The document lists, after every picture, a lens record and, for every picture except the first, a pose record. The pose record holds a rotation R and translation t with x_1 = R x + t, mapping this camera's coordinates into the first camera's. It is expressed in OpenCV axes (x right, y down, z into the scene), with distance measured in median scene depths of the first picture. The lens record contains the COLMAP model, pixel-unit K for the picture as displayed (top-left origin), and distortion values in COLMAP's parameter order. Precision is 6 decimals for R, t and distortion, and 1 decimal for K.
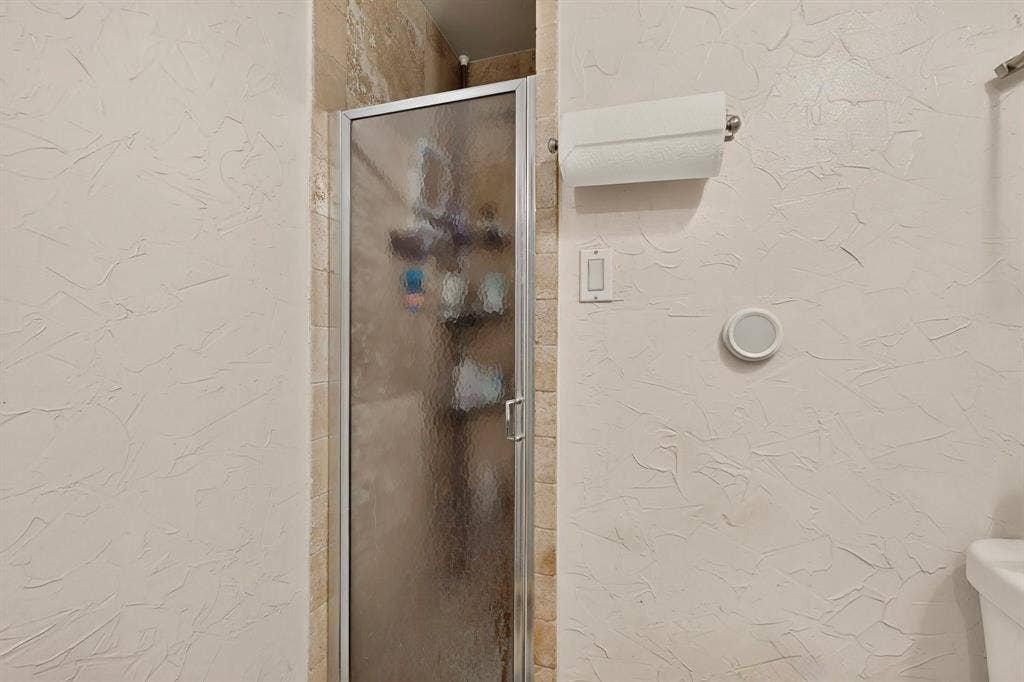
lens RADIAL K [[448.5, 0, 512.9], [0, 448.5, 347.3], [0, 0, 1]] dist [-0.001584, 0.000961]
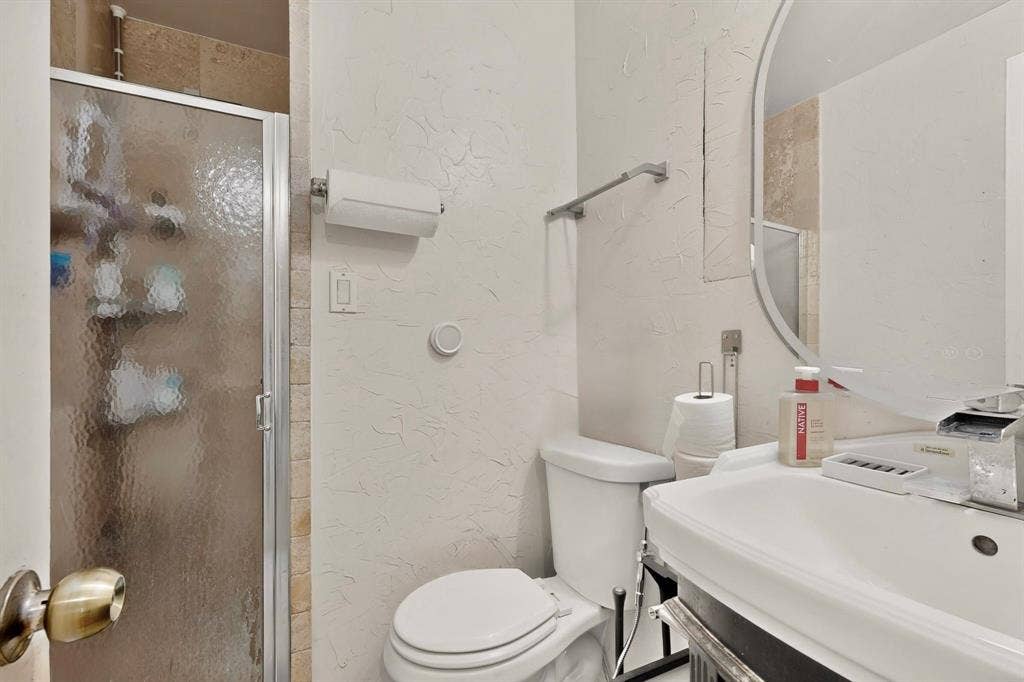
lens RADIAL K [[448.5, 0, 509.6], [0, 448.5, 345.0], [0, 0, 1]] dist [-0.001584, 0.000961]
pose [[0.710219, -0.002168, 0.703977, -0.379194], [0.006343, 0.999974, -0.003320, 0.000505], [-0.703952, 0.006823, 0.710215, -0.257270]]
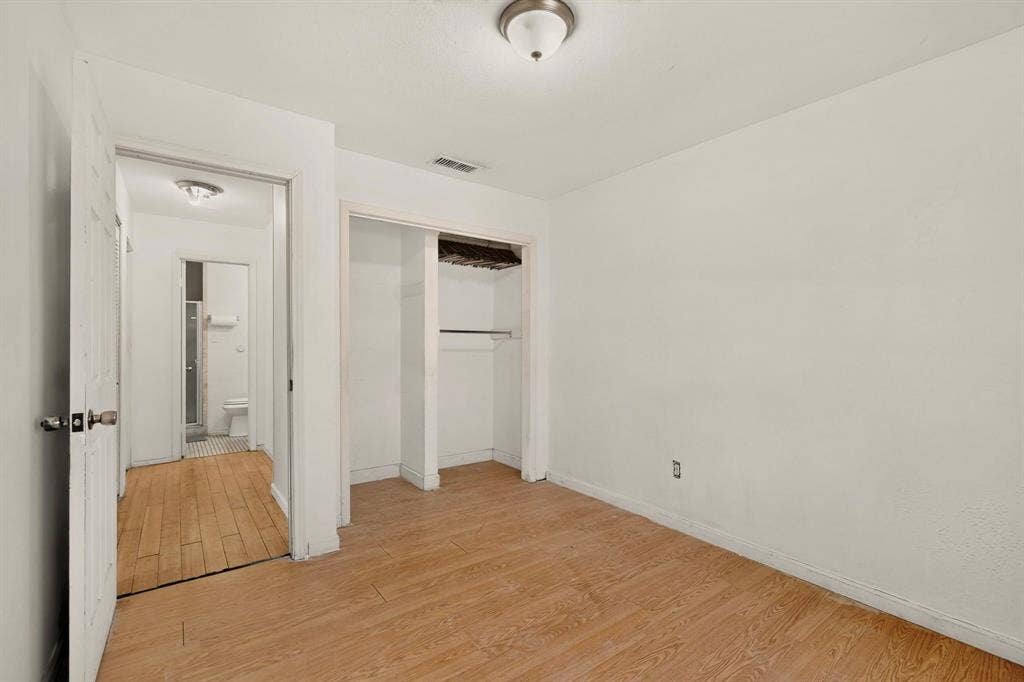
lens RADIAL K [[448.5, 0, 516.0], [0, 448.5, 342.3], [0, 0, 1]] dist [-0.001584, 0.000961]
pose [[0.580070, -0.006549, 0.814540, -2.396850], [0.008353, 0.999963, 0.002091, -0.080312], [-0.814524, 0.005590, 0.580103, -5.861599]]
